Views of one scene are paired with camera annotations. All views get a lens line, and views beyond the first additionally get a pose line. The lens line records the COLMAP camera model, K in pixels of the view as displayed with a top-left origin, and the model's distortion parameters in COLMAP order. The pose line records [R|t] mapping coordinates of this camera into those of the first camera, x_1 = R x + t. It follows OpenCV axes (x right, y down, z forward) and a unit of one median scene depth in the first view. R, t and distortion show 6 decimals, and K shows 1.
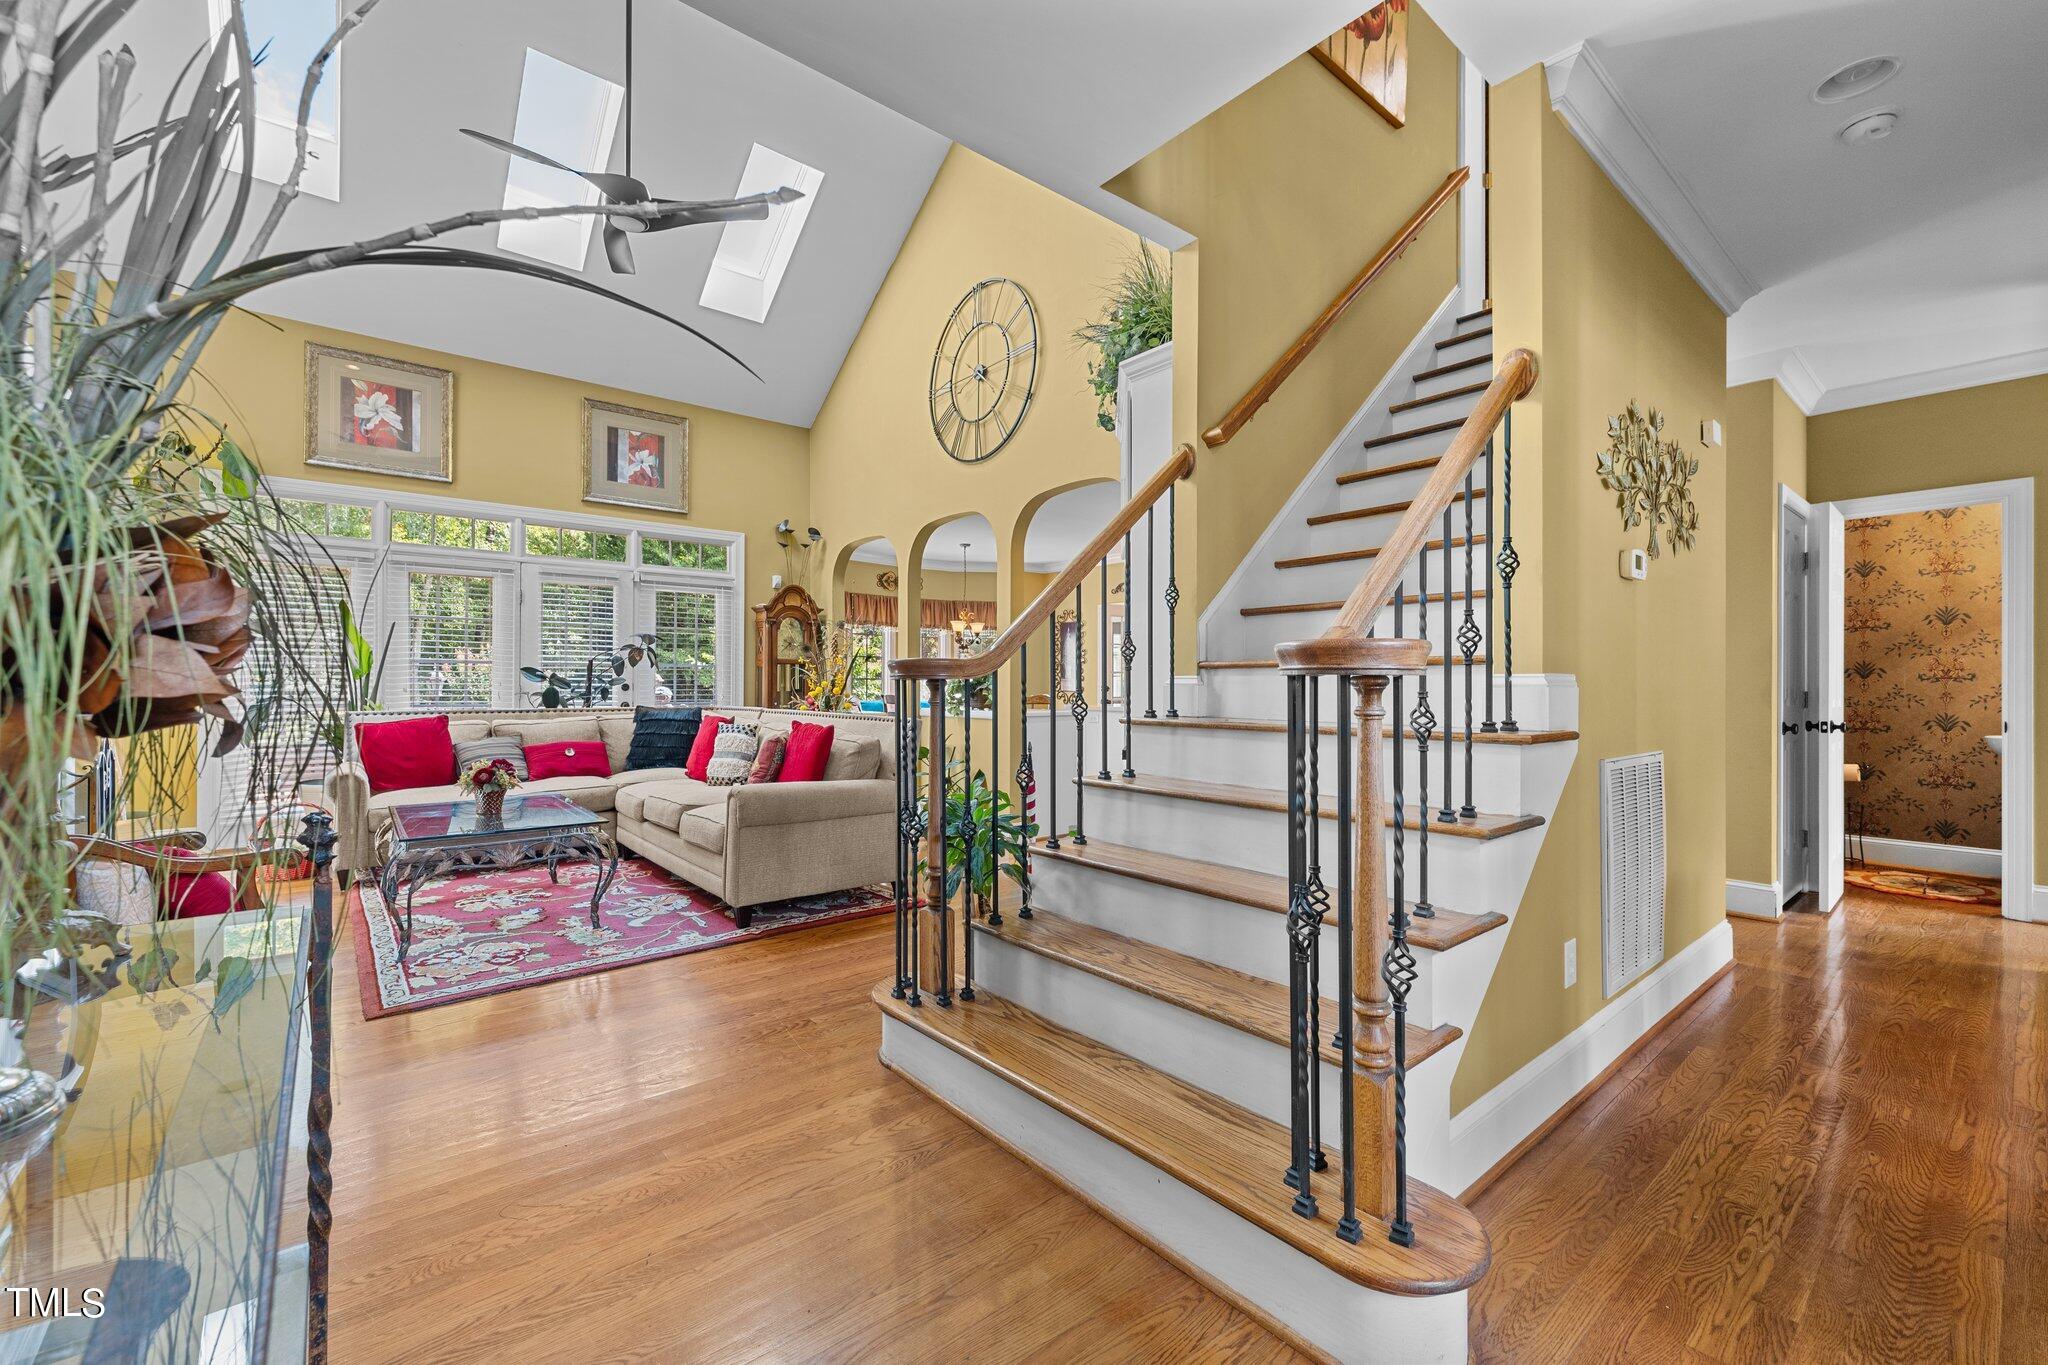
lens RADIAL K [[836.4, 0, 1024.0], [0, 836.4, 682.5], [0, 0, 1]] dist [0.001321, 0.000174]
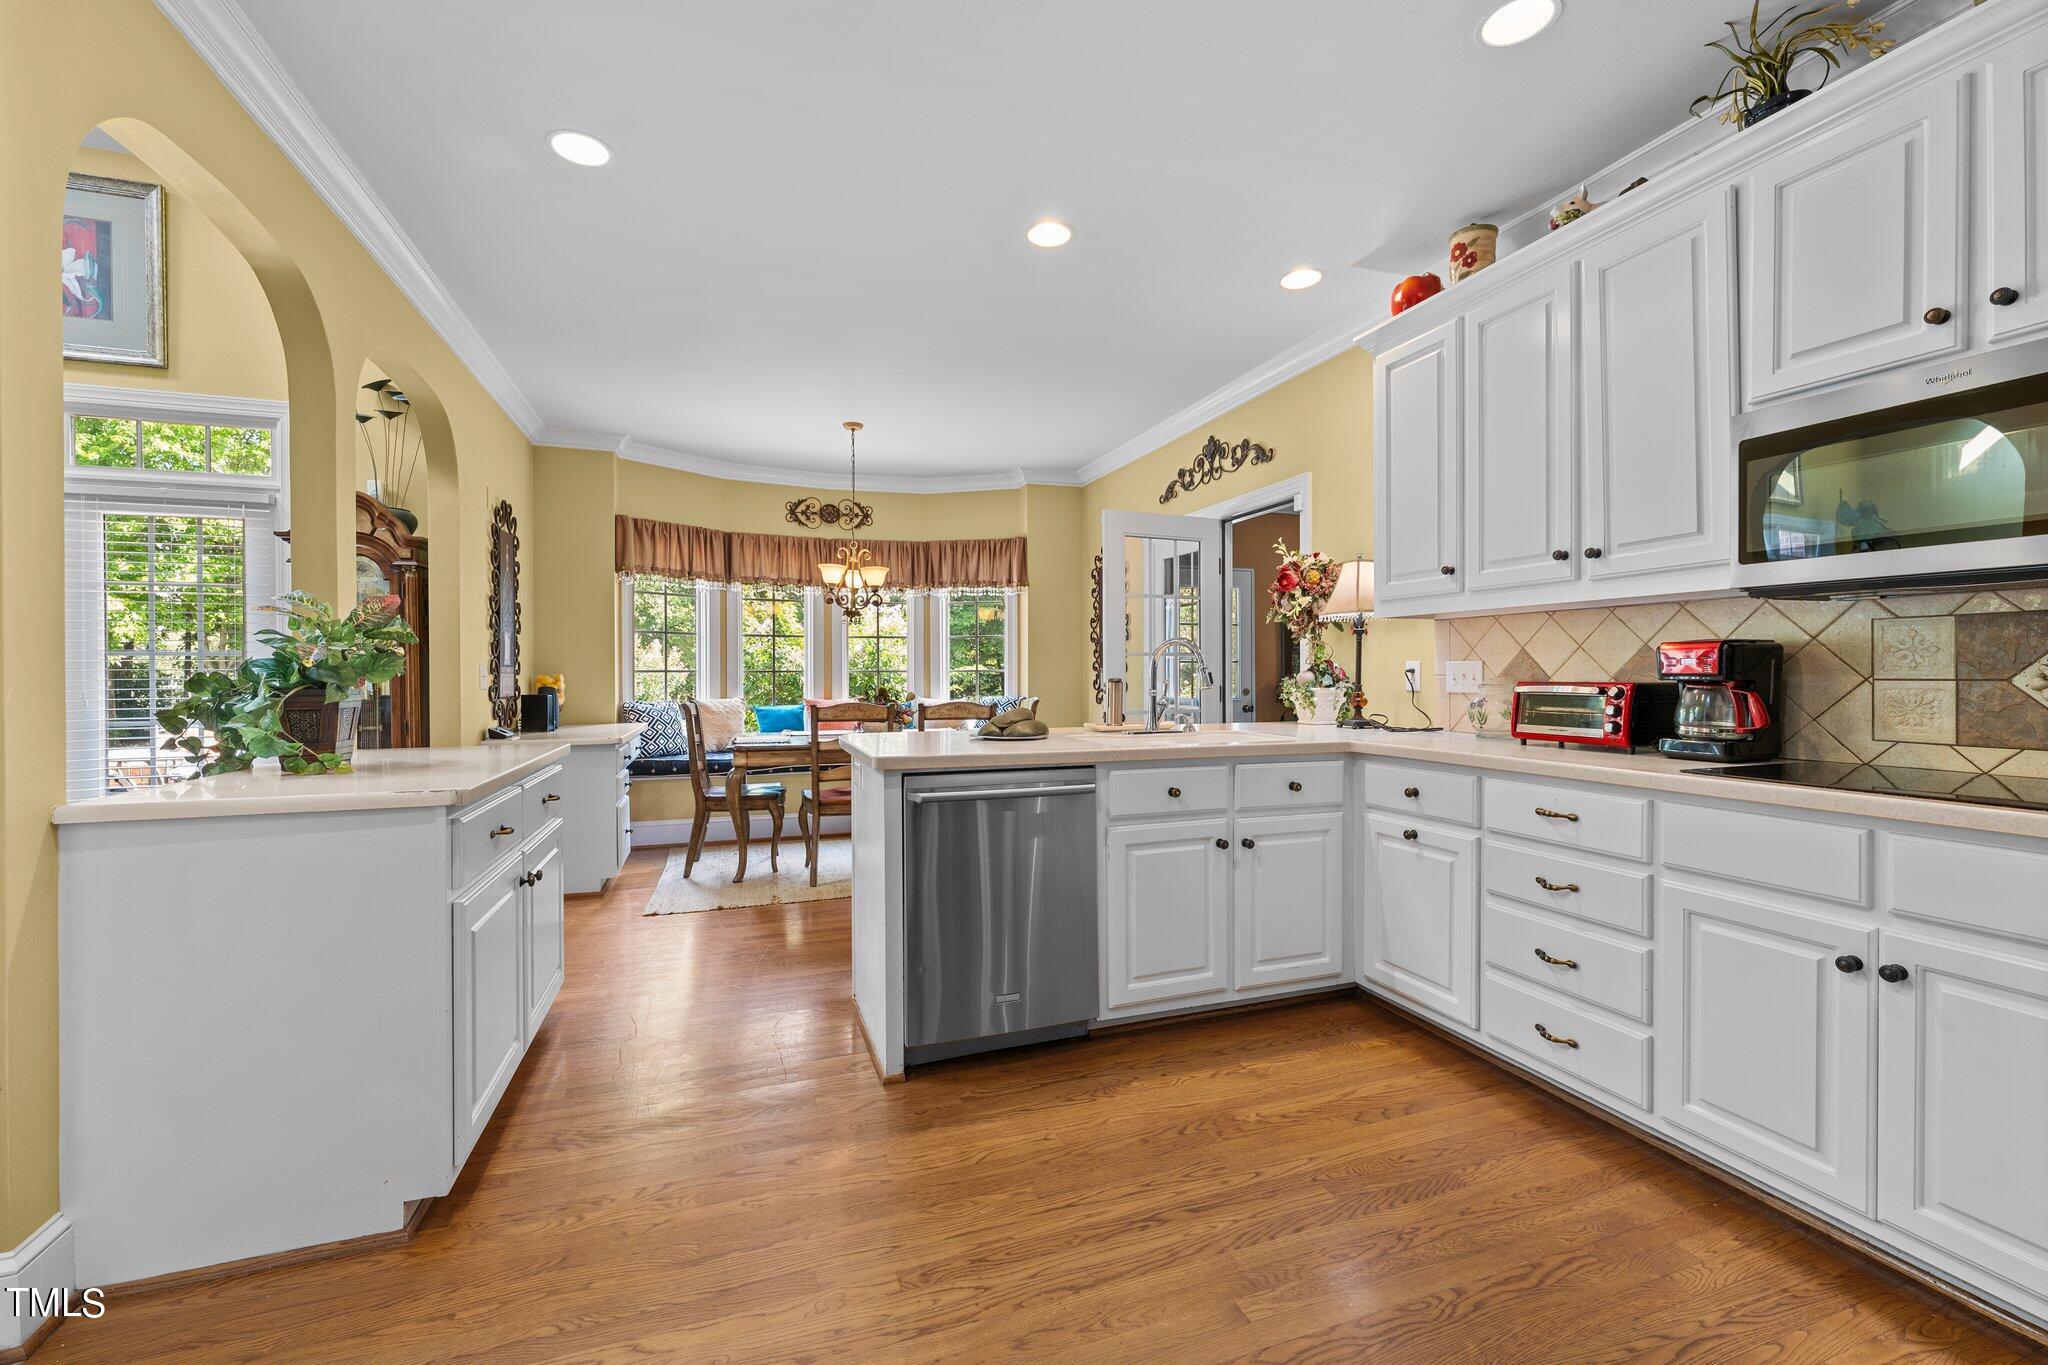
lens RADIAL K [[836.4, 0, 1024.0], [0, 836.4, 682.5], [0, 0, 1]] dist [0.001321, 0.000174]
pose [[0.937906, -0.004218, -0.346863, 0.339455], [0.009473, 0.999865, 0.013457, -0.004225], [0.346759, -0.015908, 0.937819, 0.794981]]
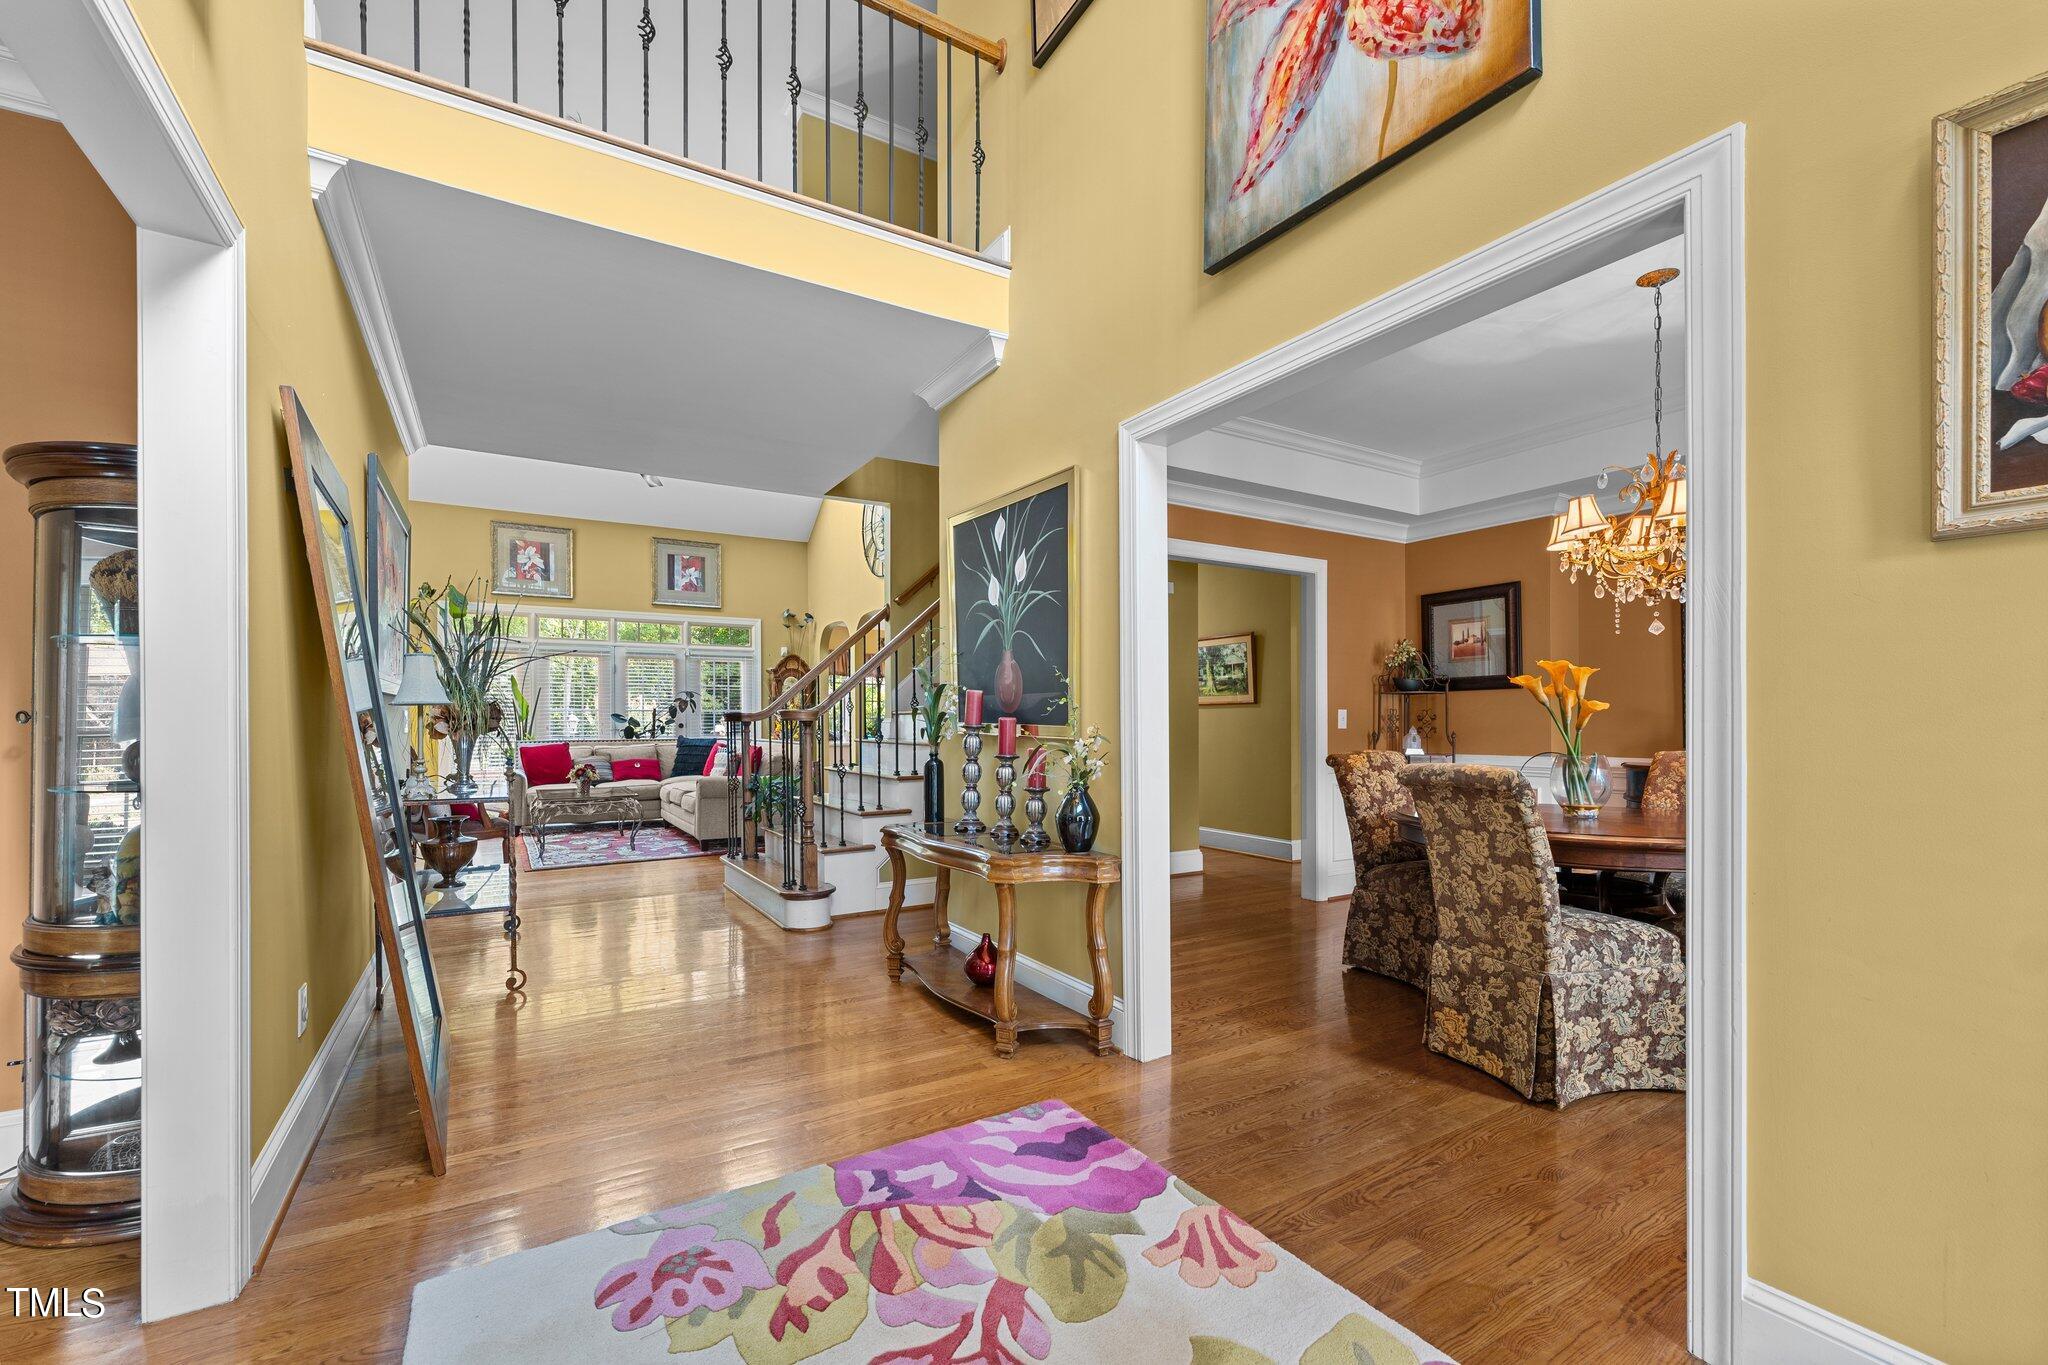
lens RADIAL K [[857.5, 0, 1021.9], [0, 857.5, 727.1], [0, 0, 1]] dist [-0.000555, -0.000020]
pose [[0.988891, -0.007775, -0.148438, 0.403621], [0.009290, 0.999912, 0.009511, -0.000919], [0.148351, -0.010784, 0.988876, -0.492695]]
